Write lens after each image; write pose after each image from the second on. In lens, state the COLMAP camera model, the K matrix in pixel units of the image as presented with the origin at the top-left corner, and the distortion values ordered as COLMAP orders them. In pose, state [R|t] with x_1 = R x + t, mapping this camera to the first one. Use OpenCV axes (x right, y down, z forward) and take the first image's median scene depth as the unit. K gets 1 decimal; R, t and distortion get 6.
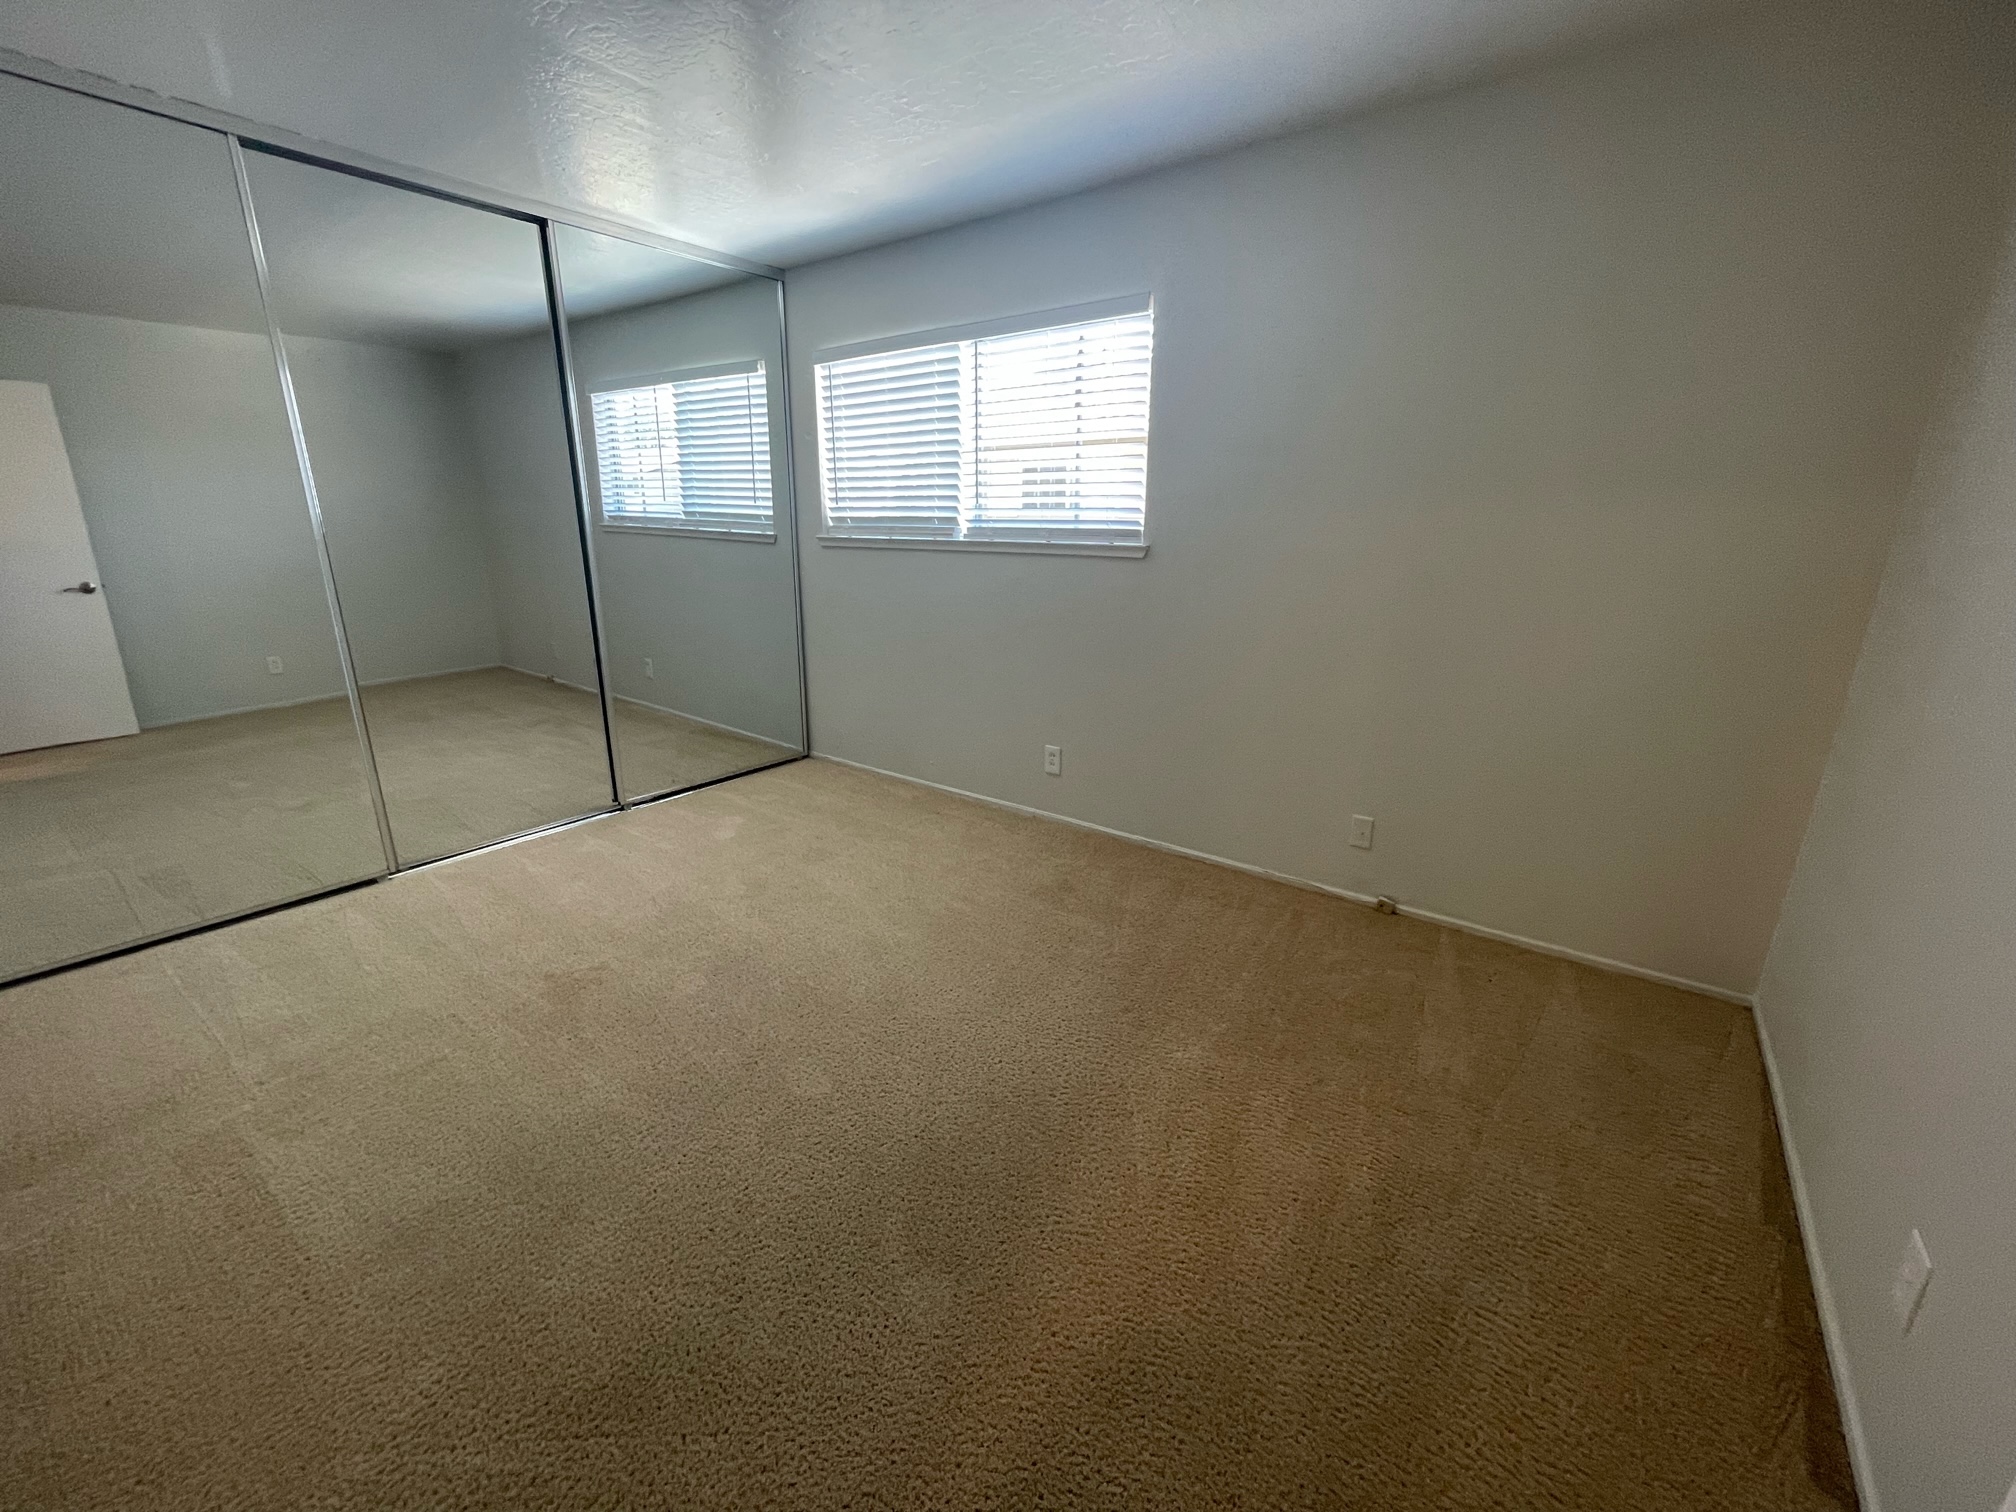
lens RADIAL K [[821.2, 0, 1008.0], [0, 821.2, 756.0], [0, 0, 1]] dist [-0.002218, -0.000181]
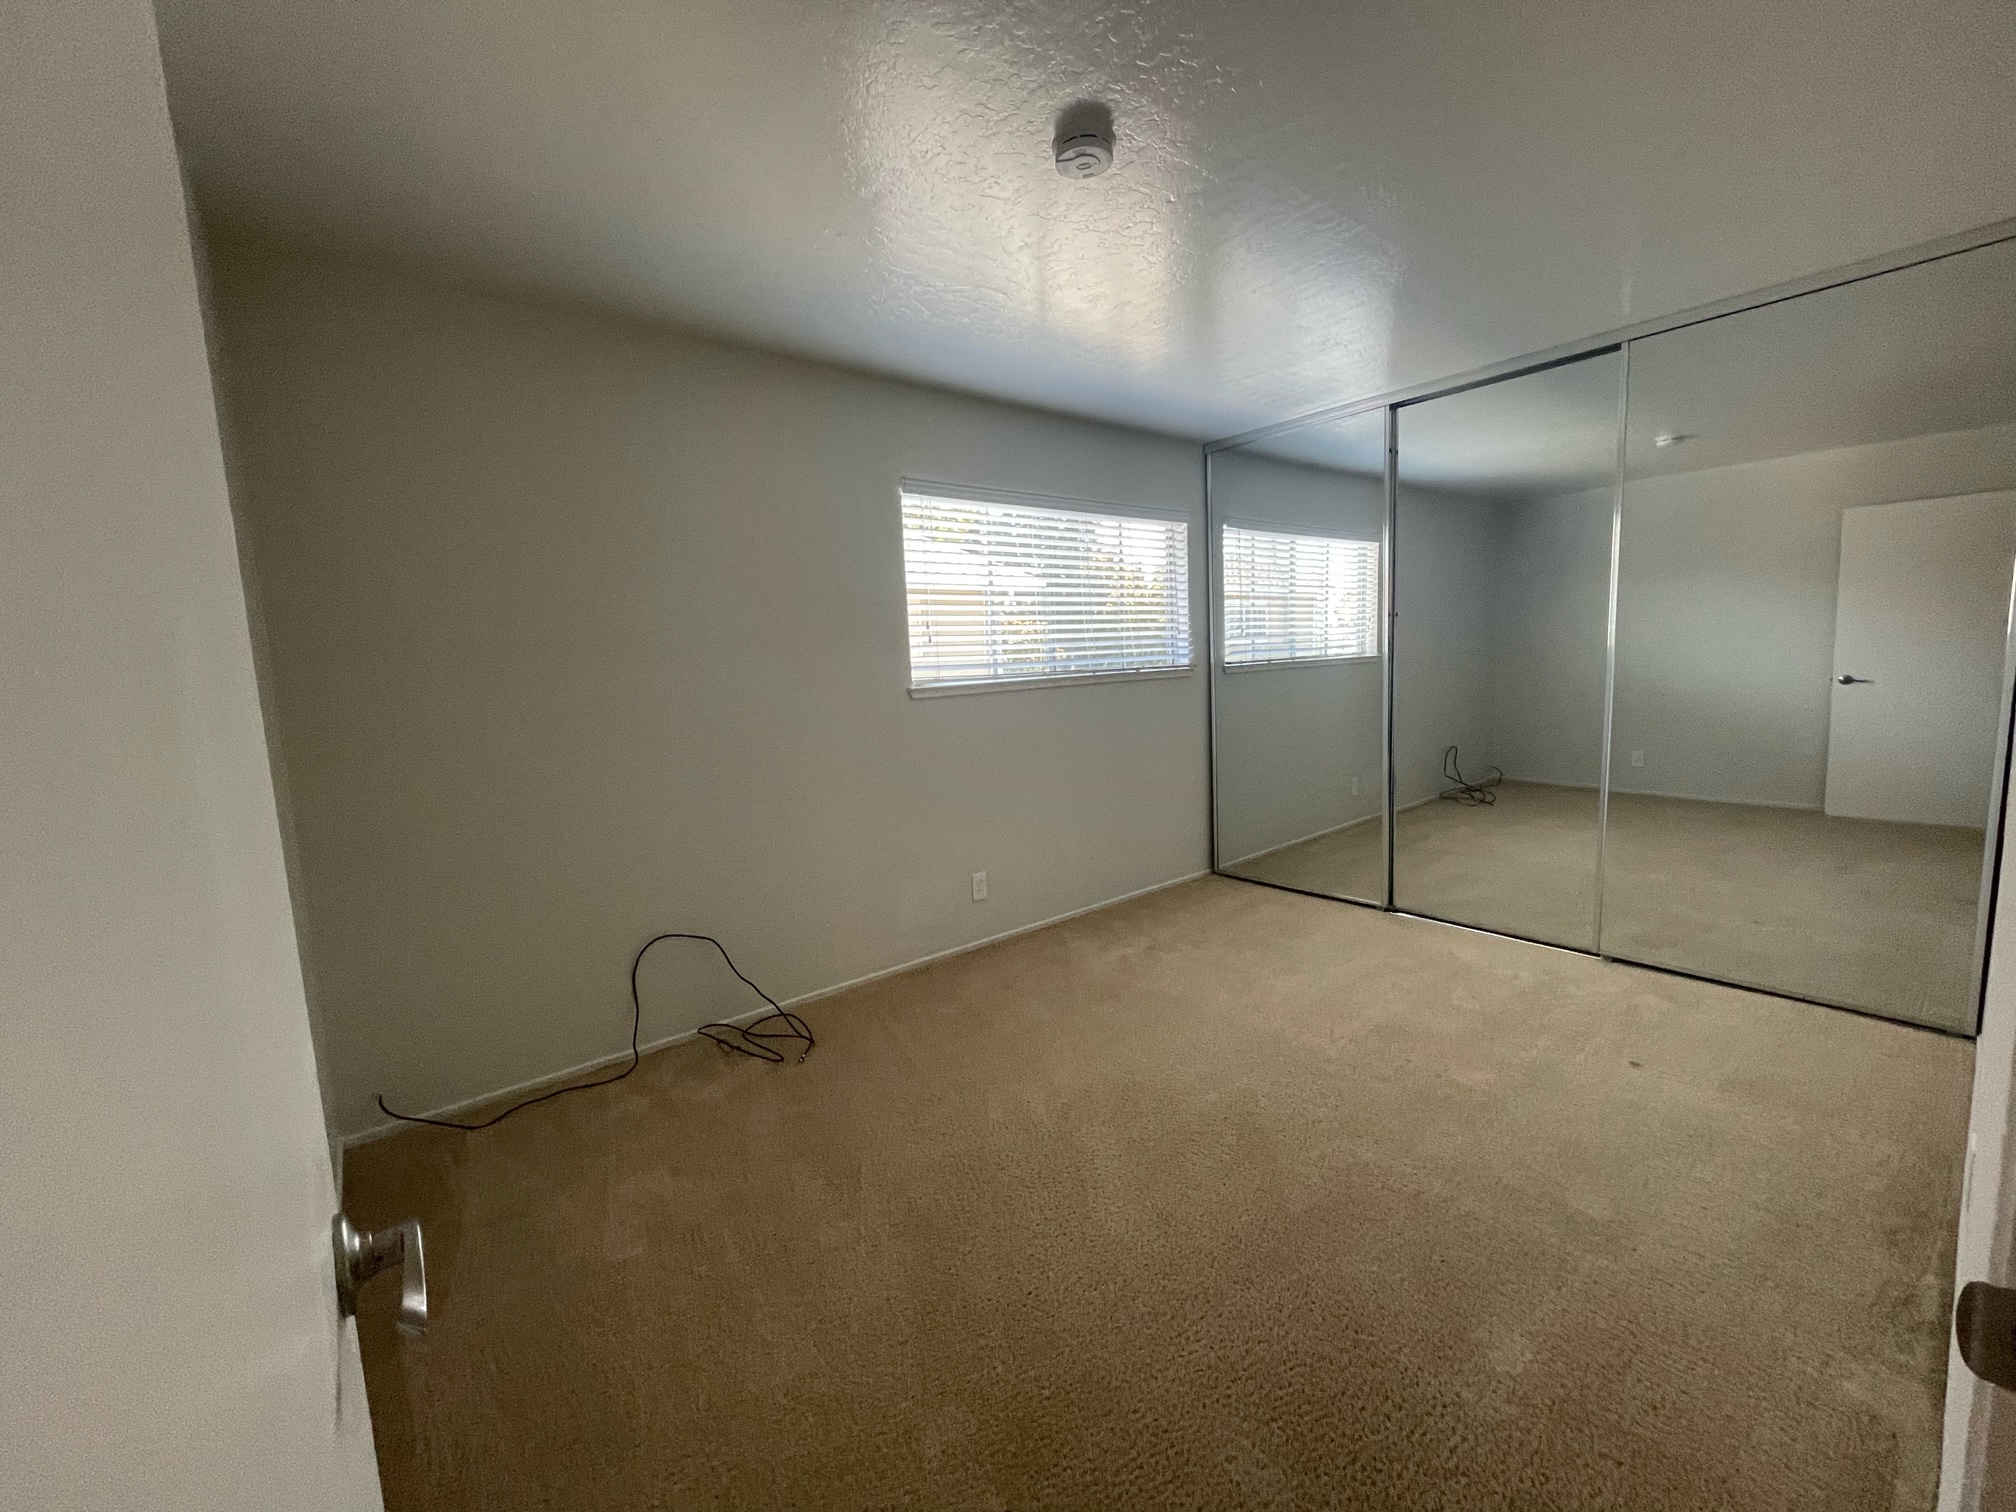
lens RADIAL K [[821.2, 0, 1008.0], [0, 821.2, 756.0], [0, 0, 1]] dist [-0.002218, -0.000181]
pose [[0.228264, -0.134602, 0.964250, -1.366353], [0.307211, 0.949757, 0.059854, -0.303046], [-0.923860, 0.282566, 0.258147, 0.976945]]
